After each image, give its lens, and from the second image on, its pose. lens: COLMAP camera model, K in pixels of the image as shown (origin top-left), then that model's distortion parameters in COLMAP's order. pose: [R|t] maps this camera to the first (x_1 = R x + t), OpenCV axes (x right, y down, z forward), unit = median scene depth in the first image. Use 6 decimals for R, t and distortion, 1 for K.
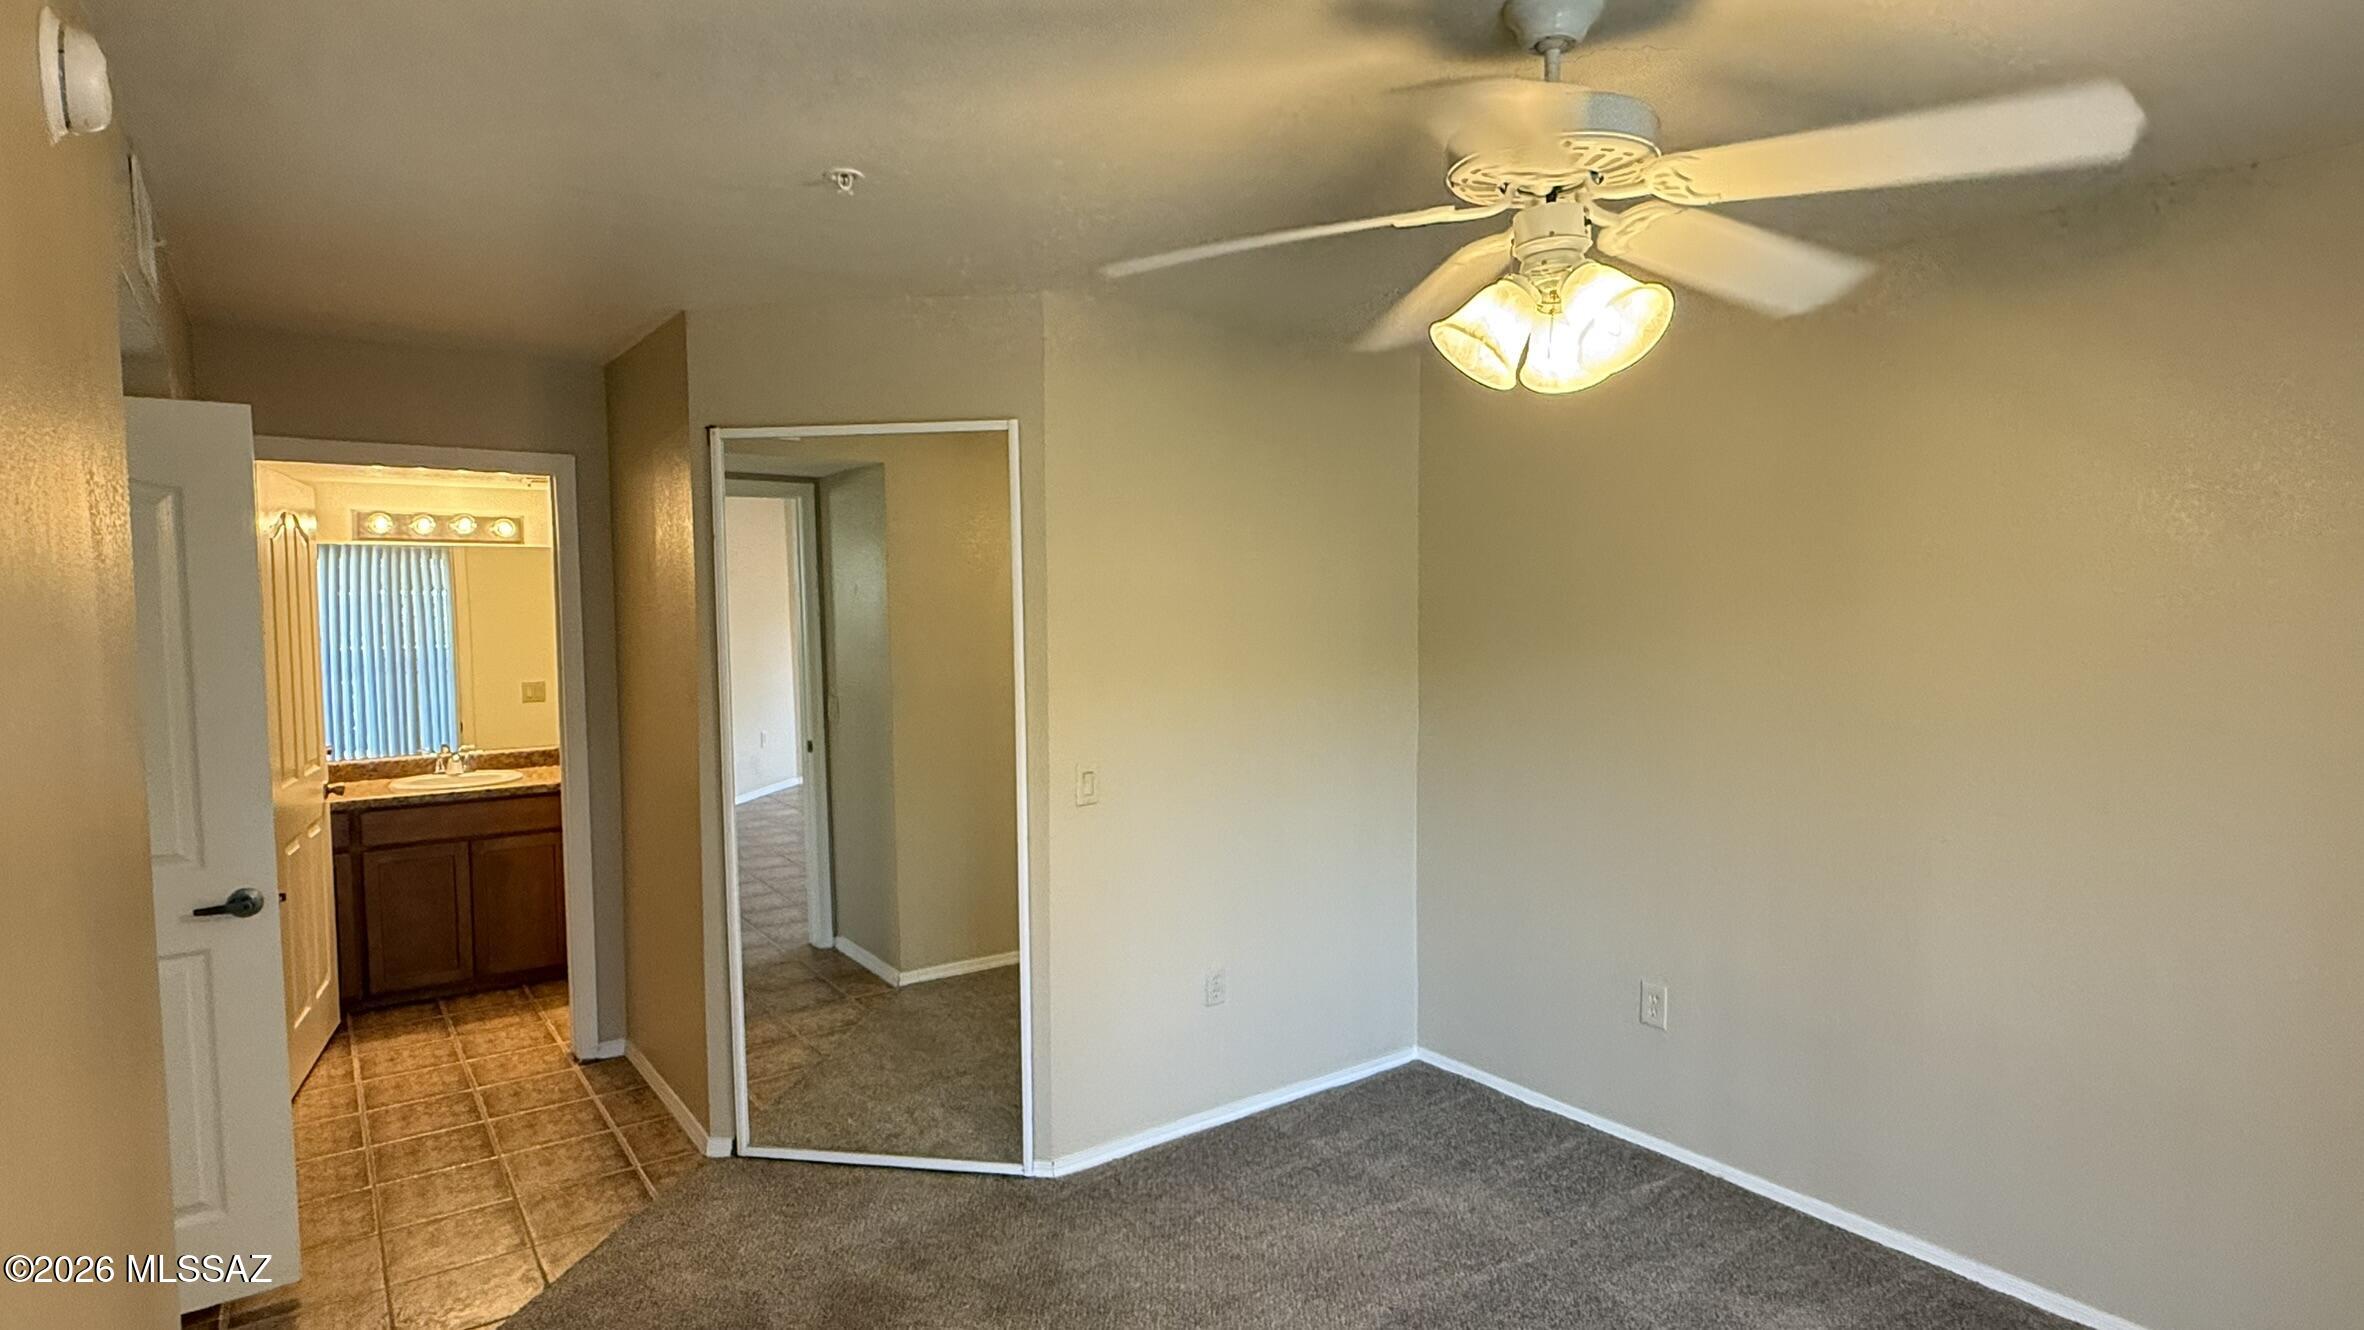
lens RADIAL K [[1223.8, 0, 1186.3], [0, 1223.8, 671.3], [0, 0, 1]] dist [-0.000557, 0.000714]
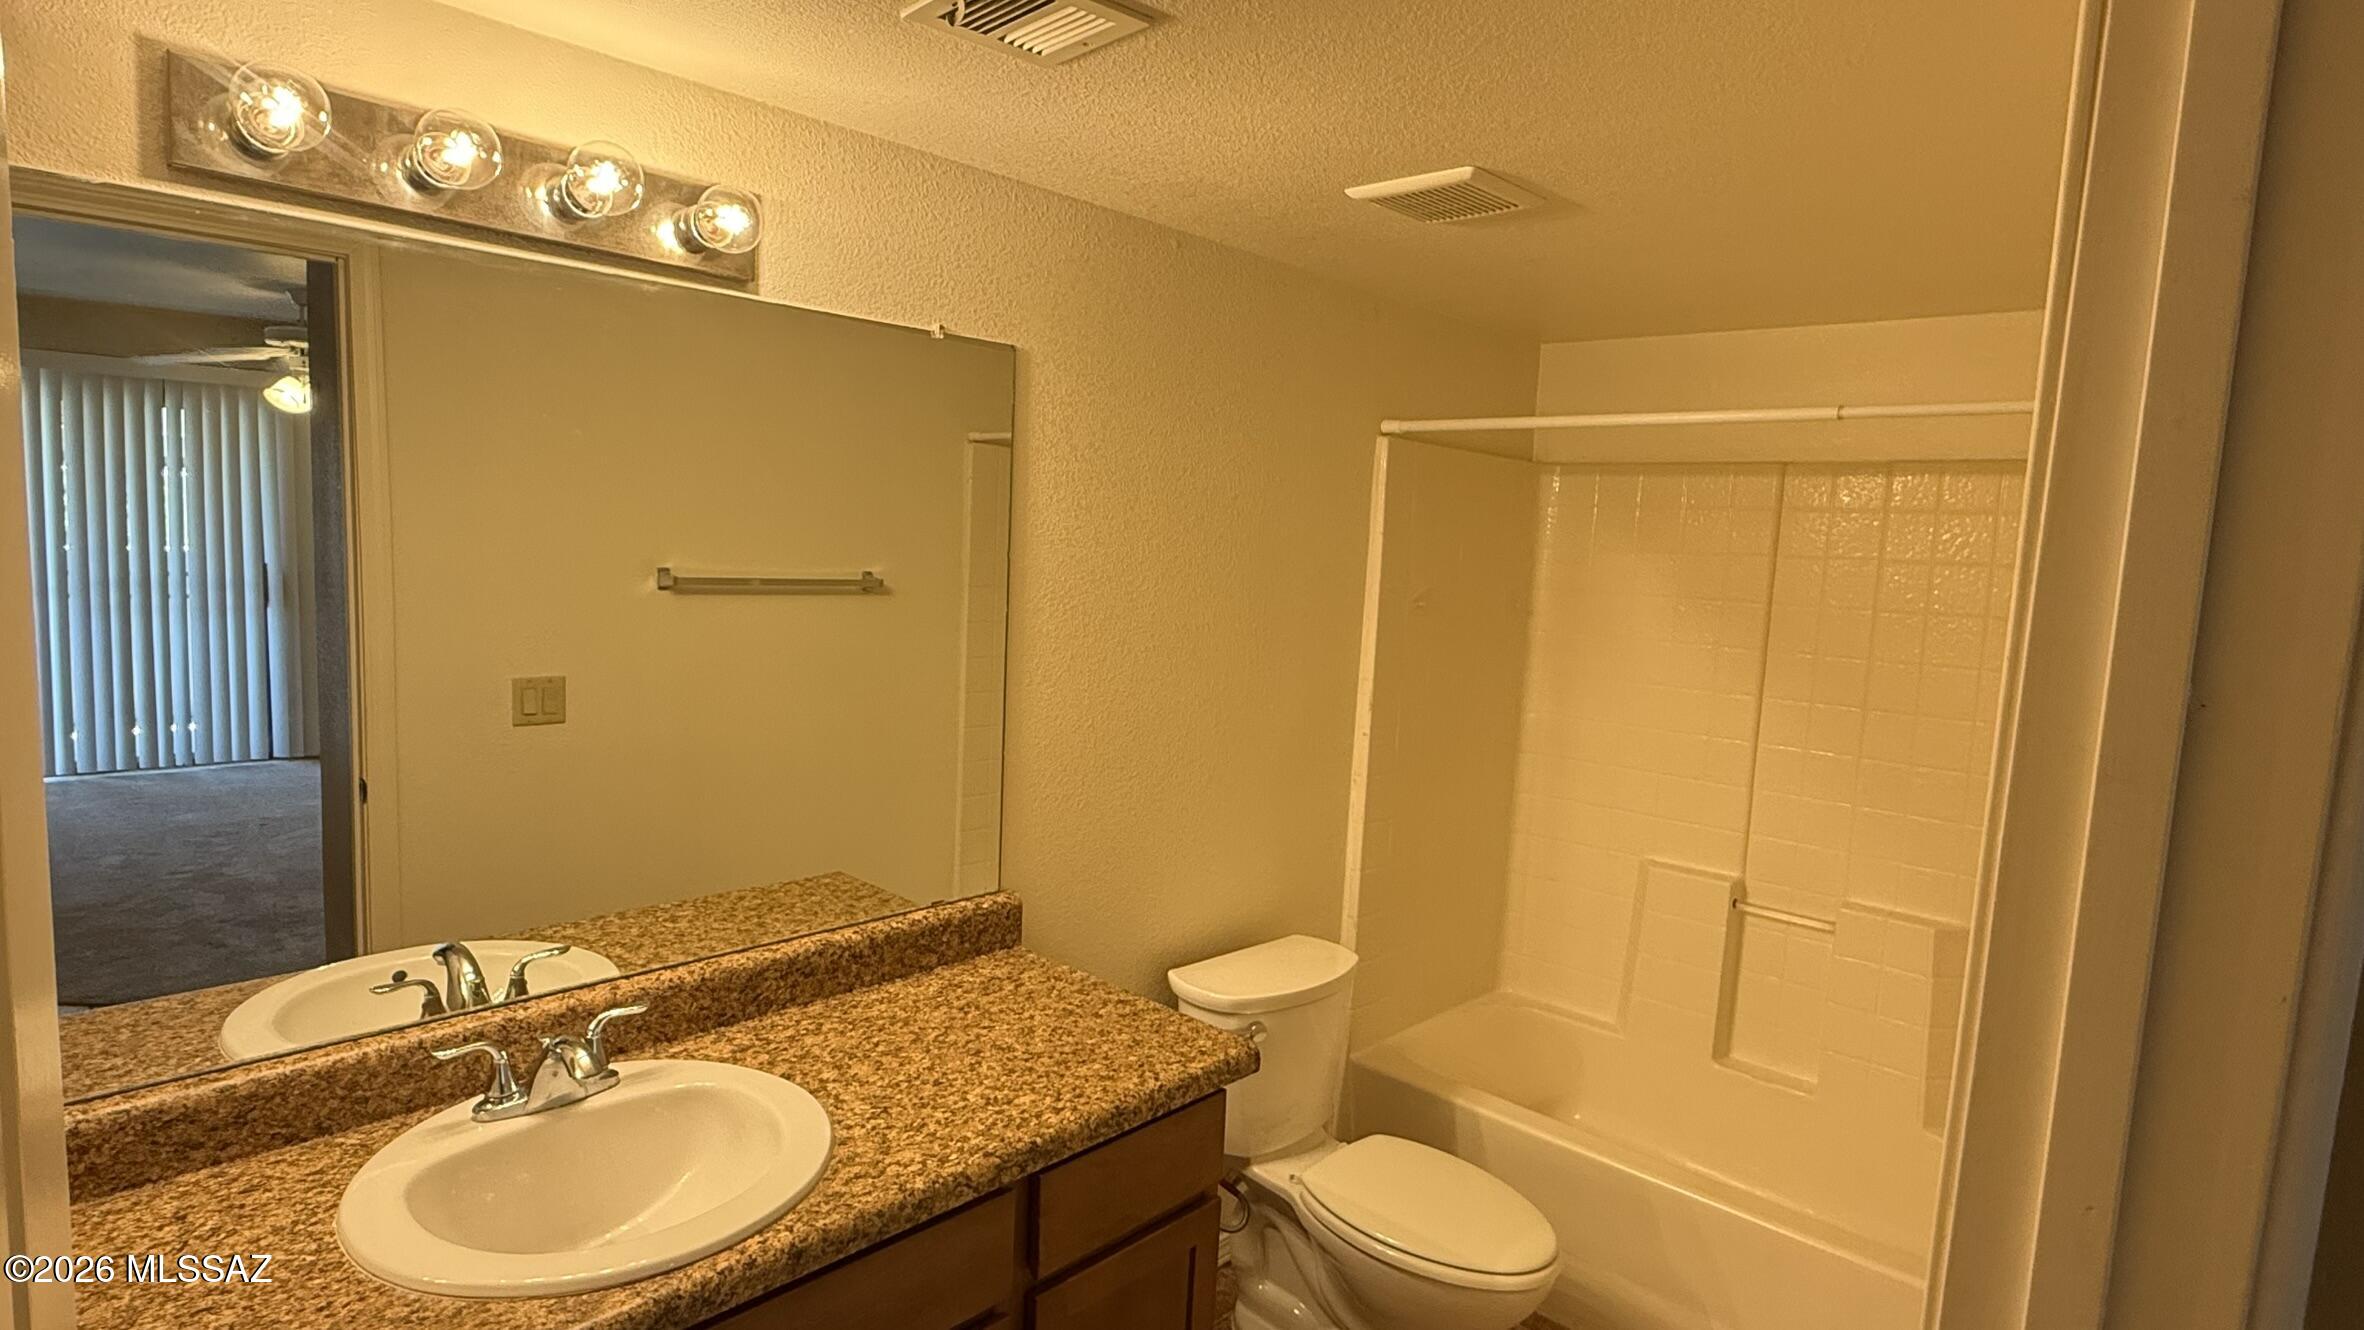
lens RADIAL K [[1223.8, 0, 1186.3], [0, 1223.8, 671.3], [0, 0, 1]] dist [-0.000557, 0.000714]
pose [[0.984780, 0.026036, 0.171844, -0.383780], [-0.035419, 0.998031, 0.051766, -0.024291], [-0.170157, -0.057065, 0.983763, 0.537277]]
